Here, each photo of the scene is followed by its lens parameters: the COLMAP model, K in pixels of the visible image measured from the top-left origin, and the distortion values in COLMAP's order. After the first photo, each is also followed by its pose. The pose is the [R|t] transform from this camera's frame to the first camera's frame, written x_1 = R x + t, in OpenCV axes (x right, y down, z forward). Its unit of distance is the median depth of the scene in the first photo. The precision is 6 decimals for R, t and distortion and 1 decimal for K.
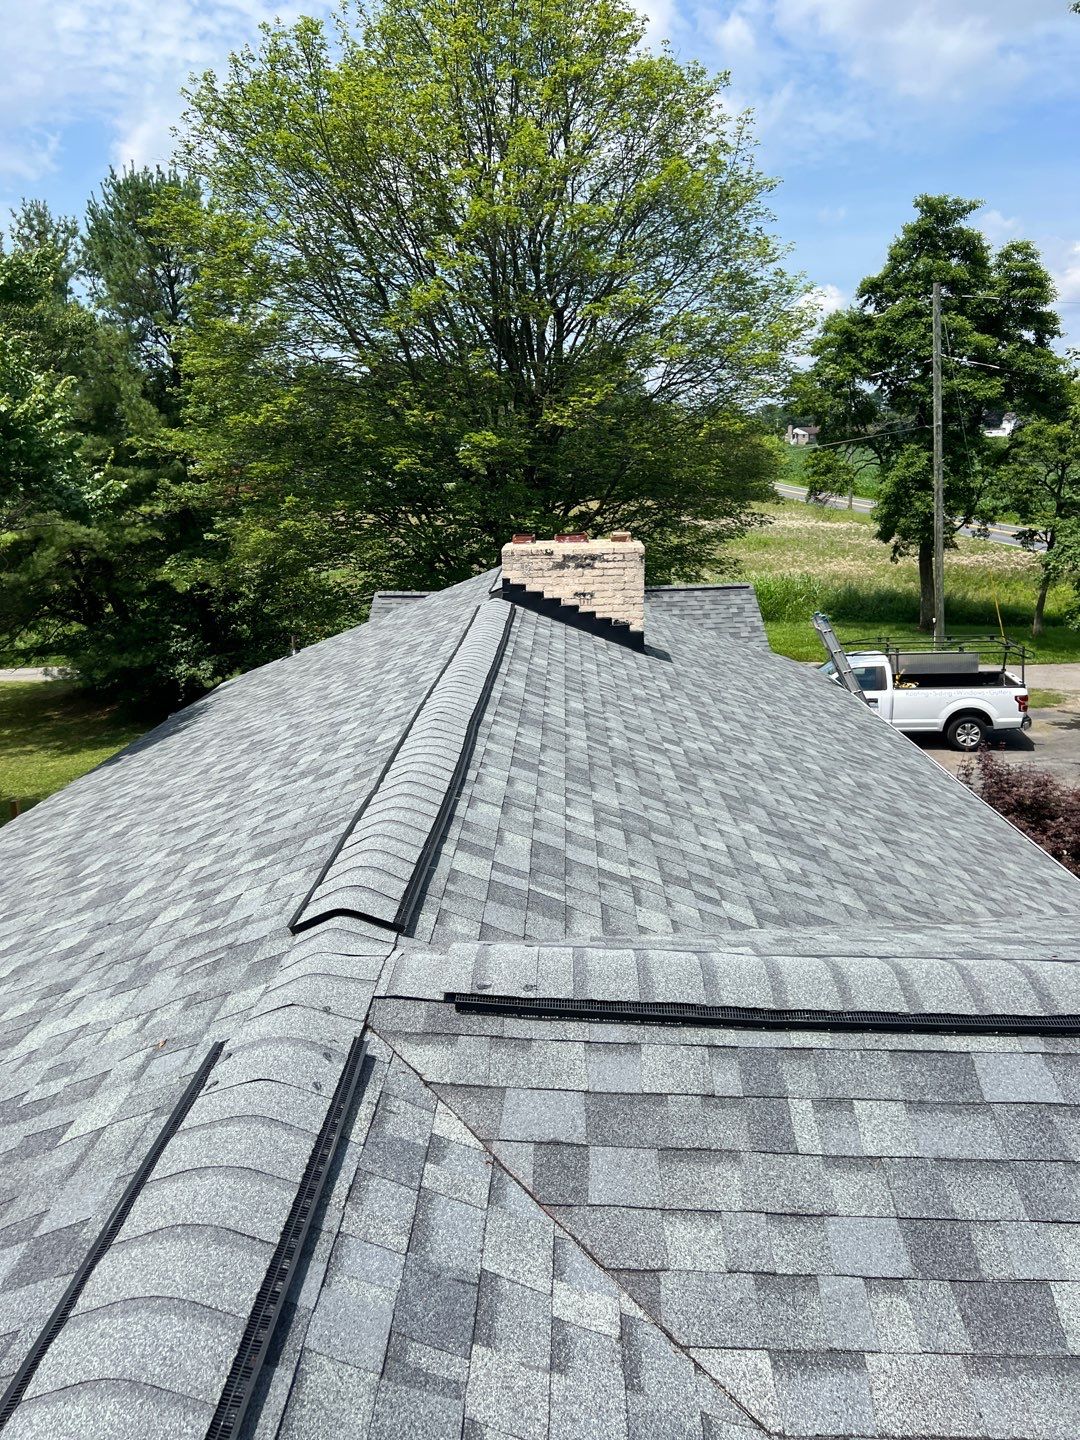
lens RADIAL K [[1096.0, 0, 540.0], [0, 1096.0, 720.0], [0, 0, 1]] dist [0.044780, -0.115113]
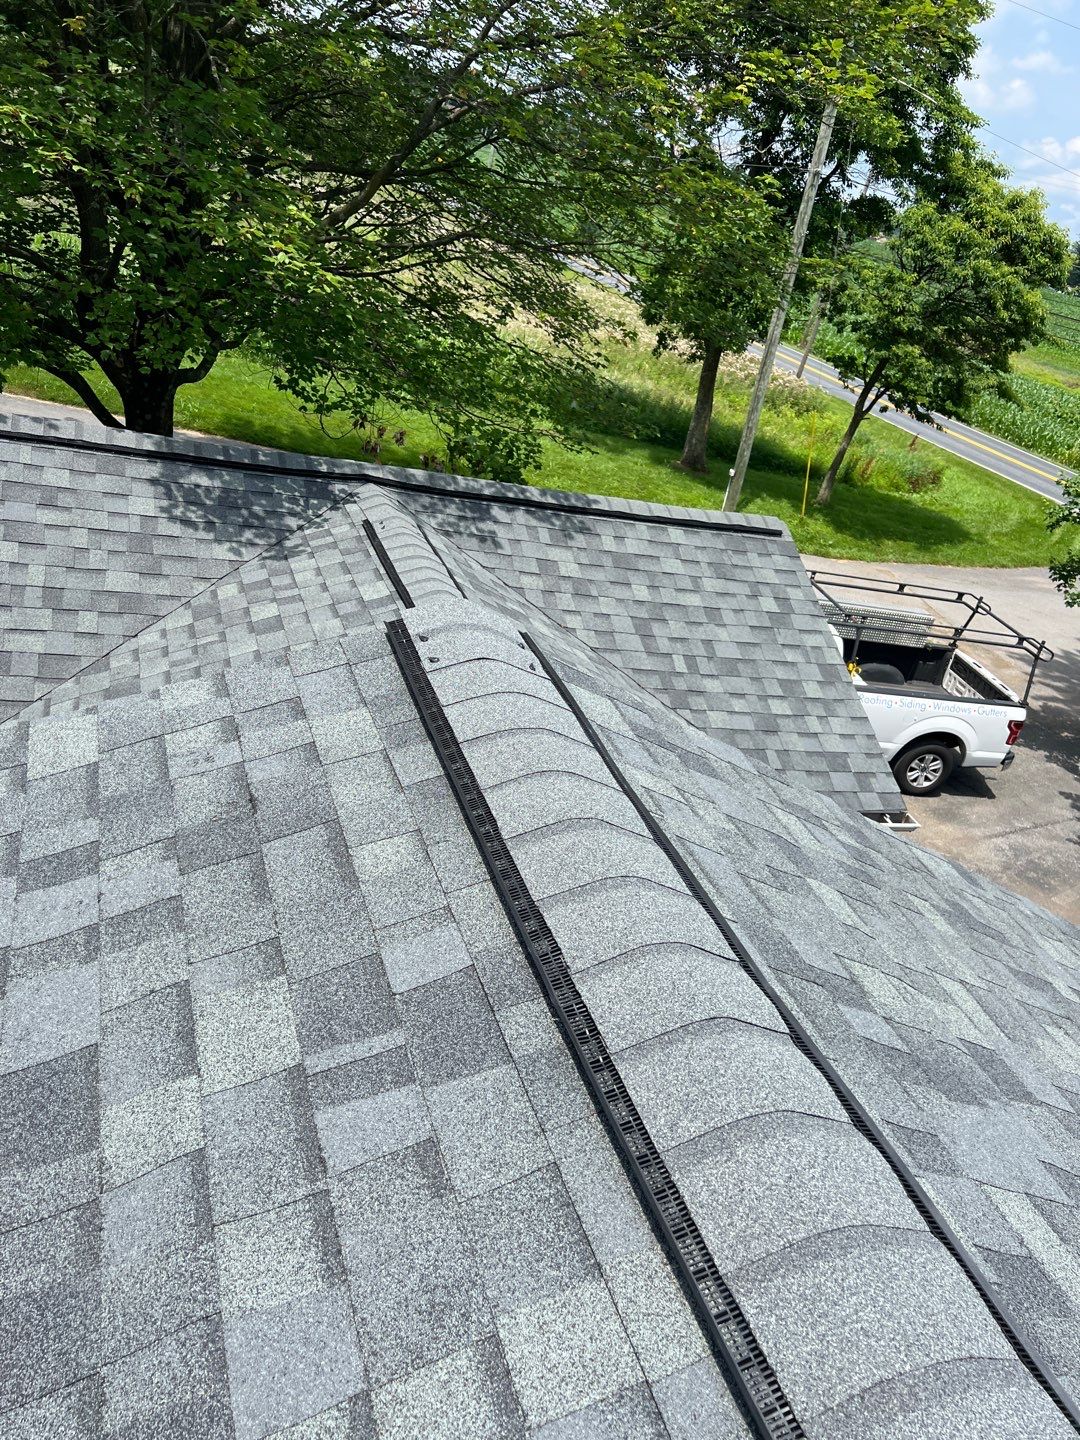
lens RADIAL K [[1063.0, 0, 540.0], [0, 1063.0, 720.0], [0, 0, 1]] dist [0.067006, -0.081821]
pose [[0.901604, 0.052266, 0.429394, -0.053935], [-0.170000, 0.955613, 0.240634, -0.118308], [-0.397757, -0.289953, 0.870469, 0.580818]]
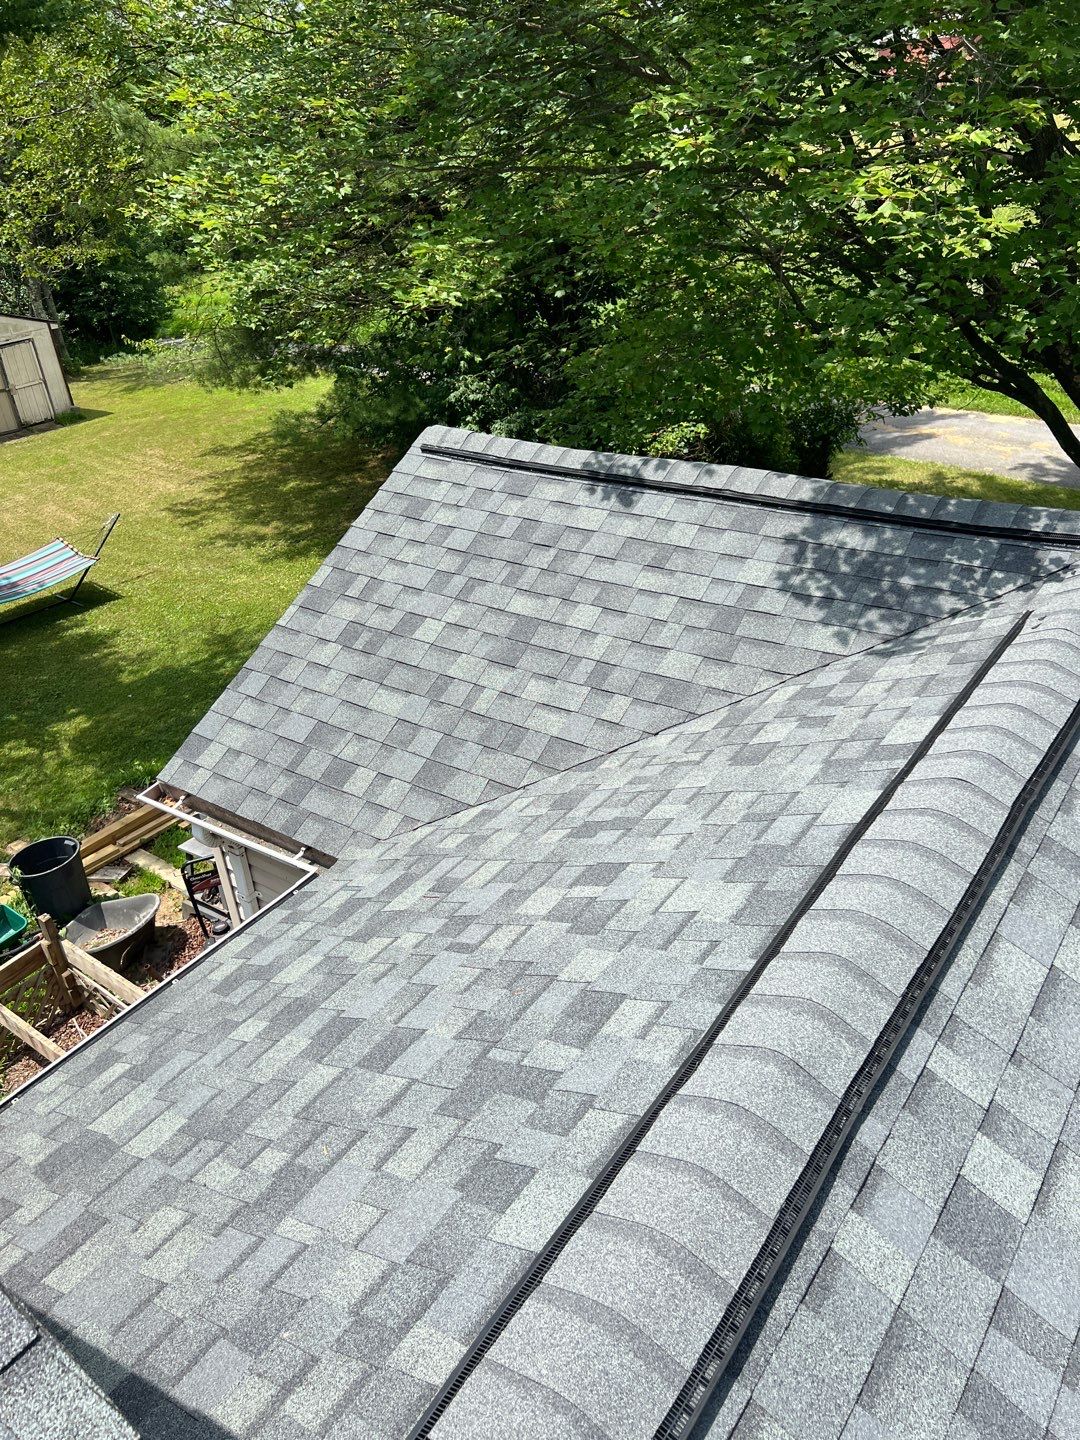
lens RADIAL K [[1069.7, 0, 541.6], [0, 1069.7, 737.4], [0, 0, 1]] dist [0.006661, -0.012063]
pose [[0.821919, 0.264028, -0.504717, 0.047993], [-0.075338, 0.928688, 0.363129, -0.131157], [0.564600, -0.260438, 0.783198, 0.669101]]
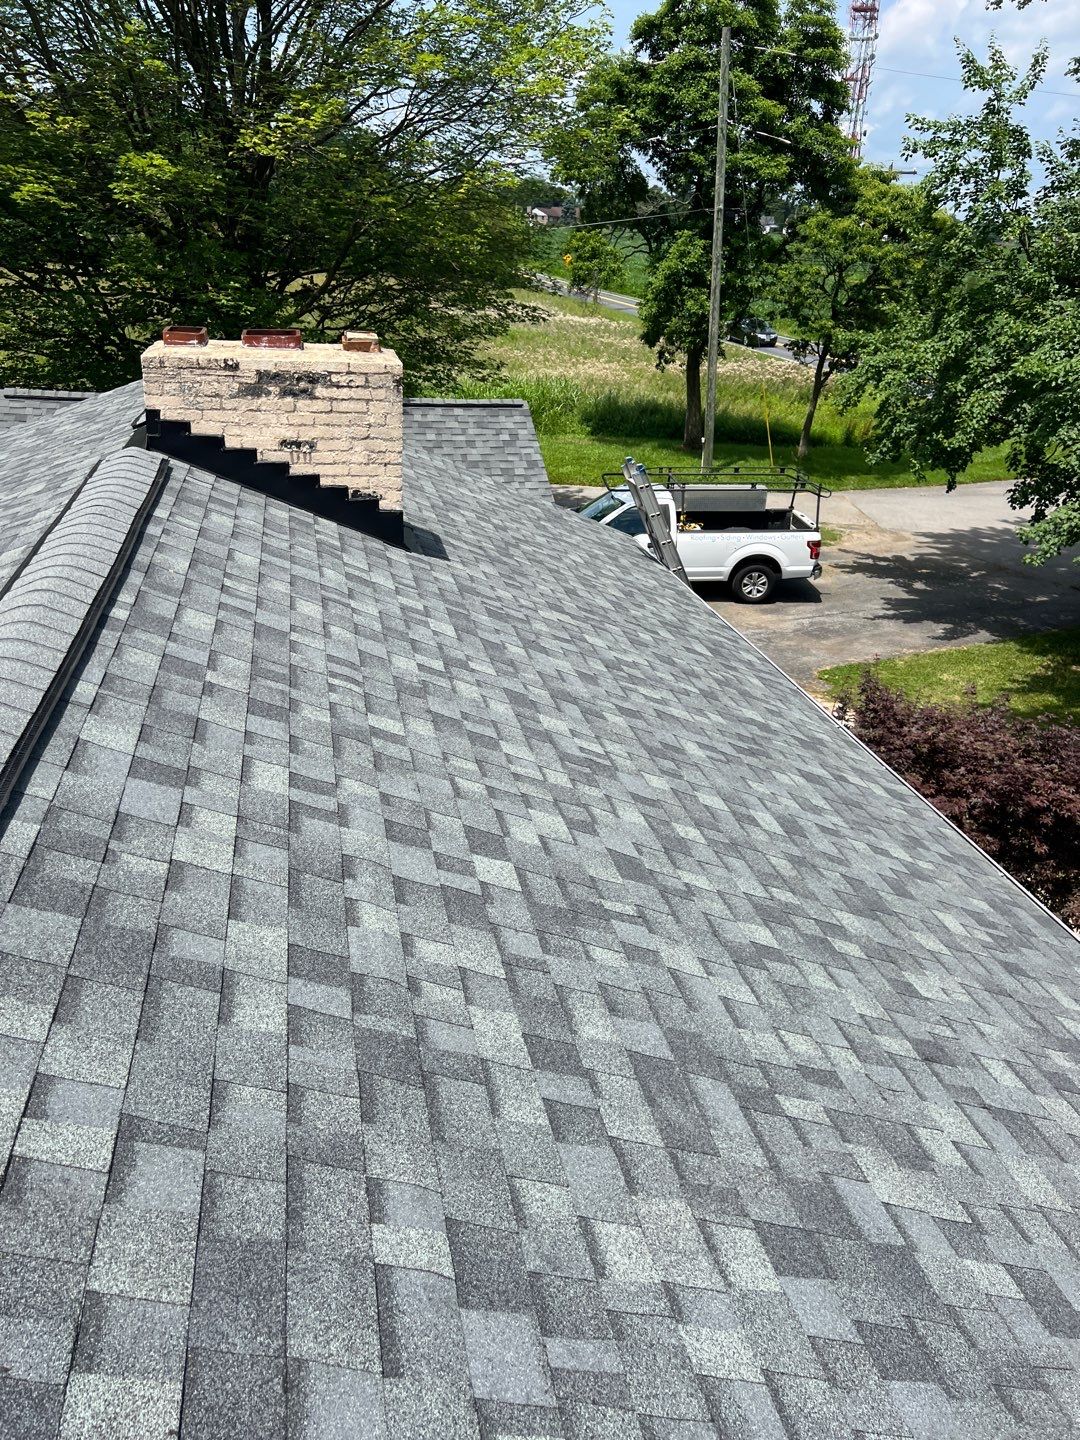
lens RADIAL K [[1063.0, 0, 540.0], [0, 1063.0, 720.0], [0, 0, 1]] dist [0.067006, -0.081821]
pose [[0.971058, -0.029676, 0.236994, 0.012793], [-0.016189, 0.981791, 0.189273, -0.039660], [-0.238295, -0.187632, 0.952895, 0.199075]]
